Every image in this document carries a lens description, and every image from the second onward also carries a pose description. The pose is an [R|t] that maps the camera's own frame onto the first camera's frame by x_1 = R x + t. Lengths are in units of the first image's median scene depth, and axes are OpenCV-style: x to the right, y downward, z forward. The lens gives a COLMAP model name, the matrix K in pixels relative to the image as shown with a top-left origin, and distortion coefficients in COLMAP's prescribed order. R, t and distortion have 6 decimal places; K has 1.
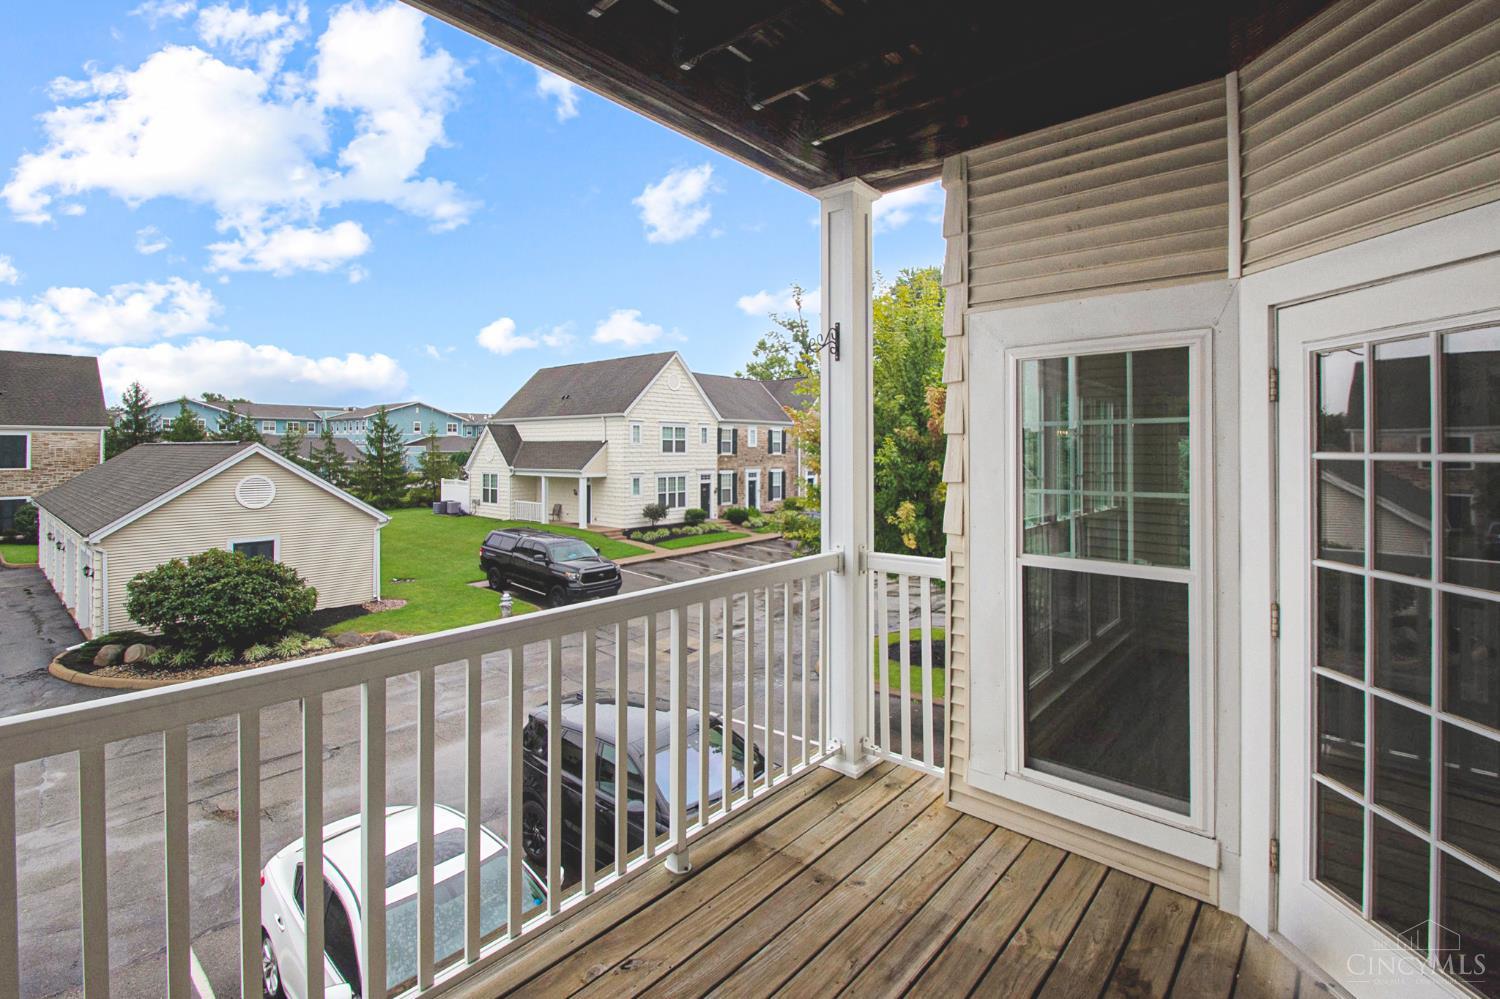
lens RADIAL K [[693.5, 0, 698.4], [0, 693.5, 455.3], [0, 0, 1]] dist [0.010537, -0.009672]
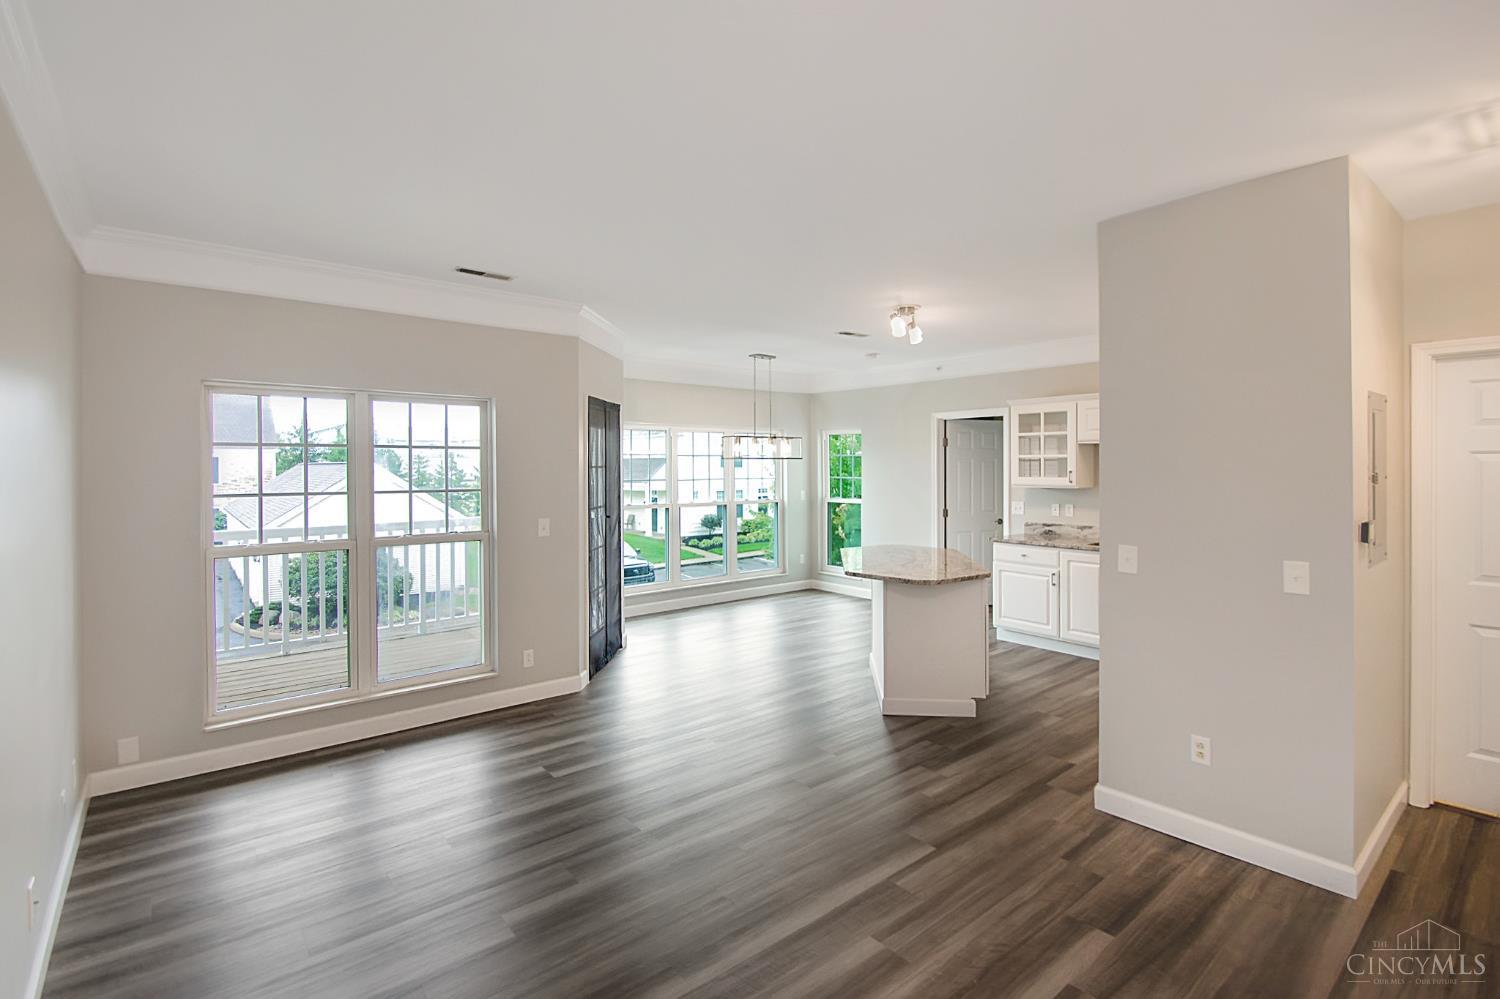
lens RADIAL K [[693.5, 0, 724.5], [0, 693.5, 466.5], [0, 0, 1]] dist [0.010537, -0.009672]
pose [[0.988766, -0.001583, -0.149466, 0.129263], [0.000317, 0.999964, -0.008497, 0.000919], [0.149474, 0.008354, 0.988730, -0.116876]]
